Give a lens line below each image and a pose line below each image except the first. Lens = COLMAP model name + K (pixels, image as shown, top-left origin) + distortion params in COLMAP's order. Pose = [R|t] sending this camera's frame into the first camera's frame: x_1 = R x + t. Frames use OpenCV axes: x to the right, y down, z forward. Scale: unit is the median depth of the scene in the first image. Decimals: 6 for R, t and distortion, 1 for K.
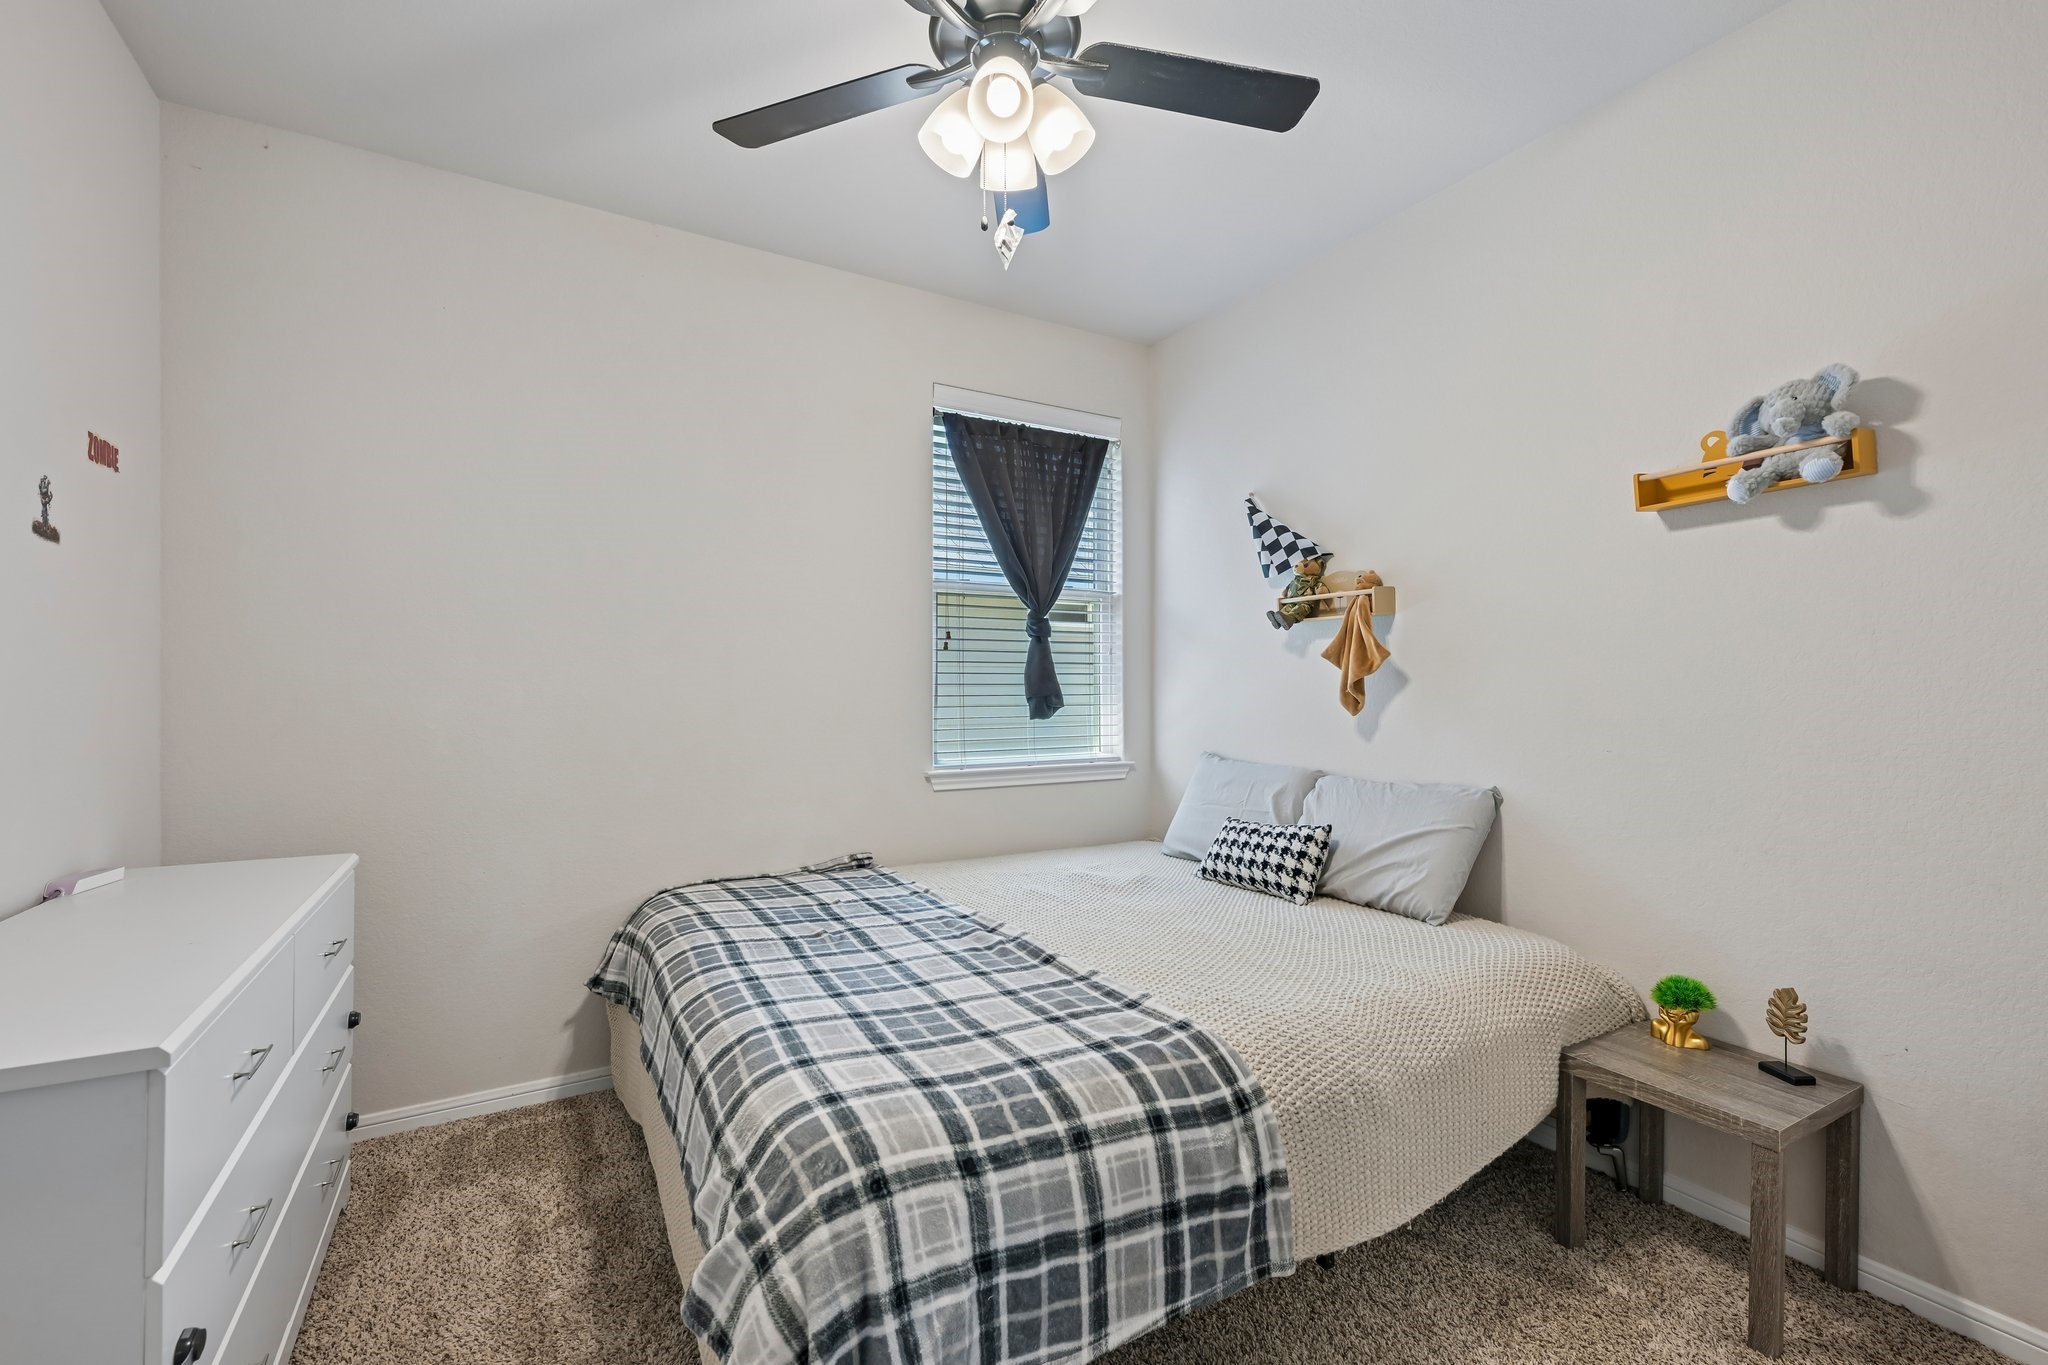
lens RADIAL K [[866.0, 0, 1024.0], [0, 866.0, 682.5], [0, 0, 1]] dist [0.003759, 0.000364]
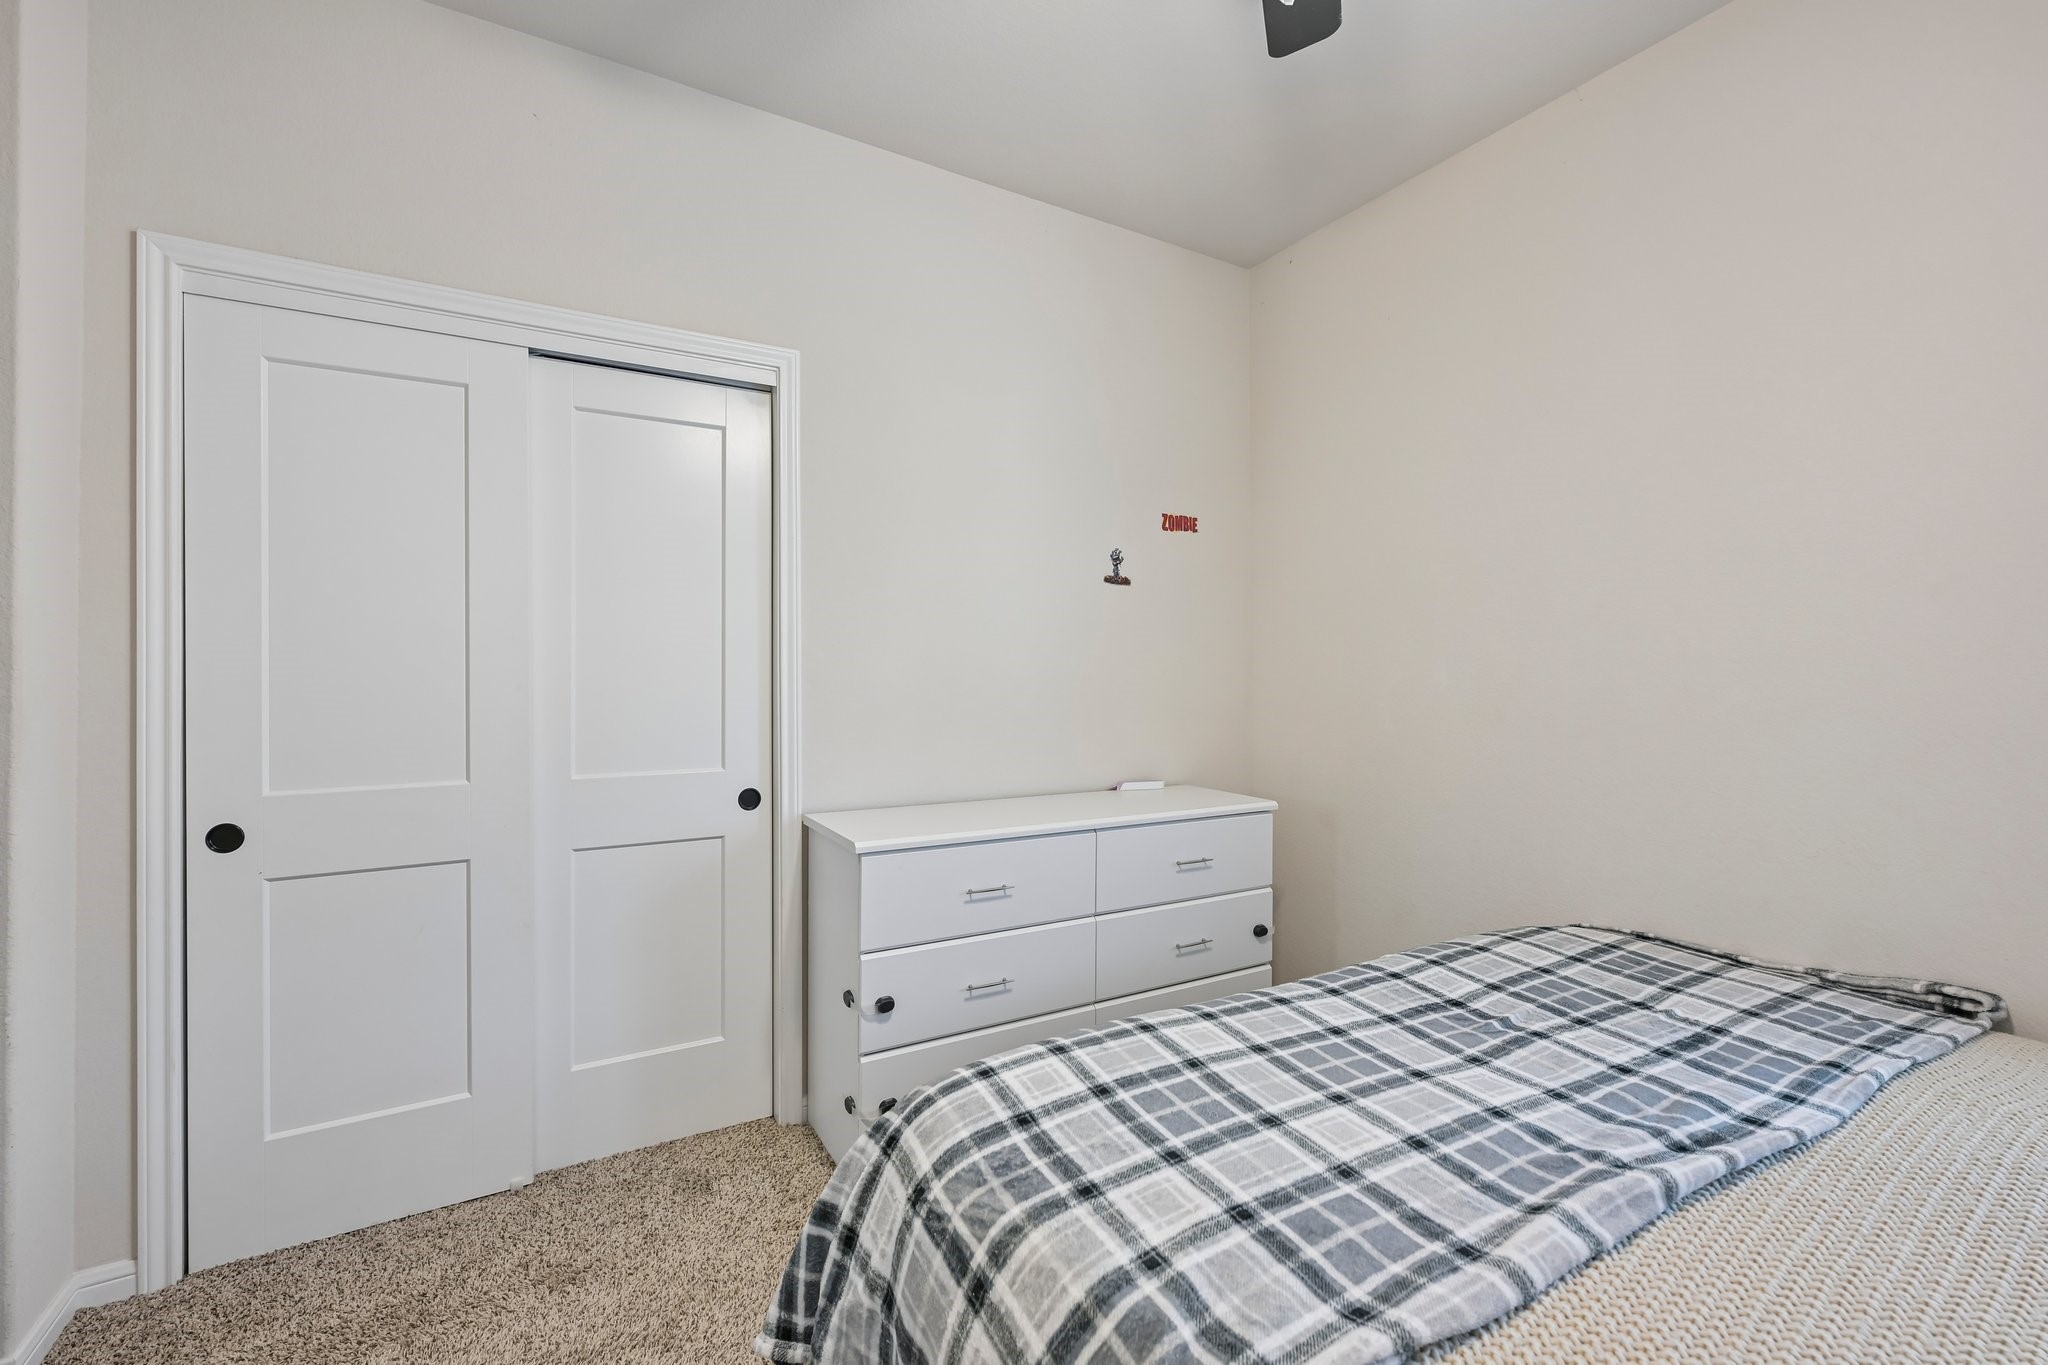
lens RADIAL K [[866.0, 0, 1024.0], [0, 866.0, 682.5], [0, 0, 1]] dist [0.003759, 0.000364]
pose [[-0.006664, 0.010232, -0.999925, 0.471959], [0.007651, 0.999919, 0.010181, 0.008945], [0.999949, -0.007583, -0.006742, 0.635401]]
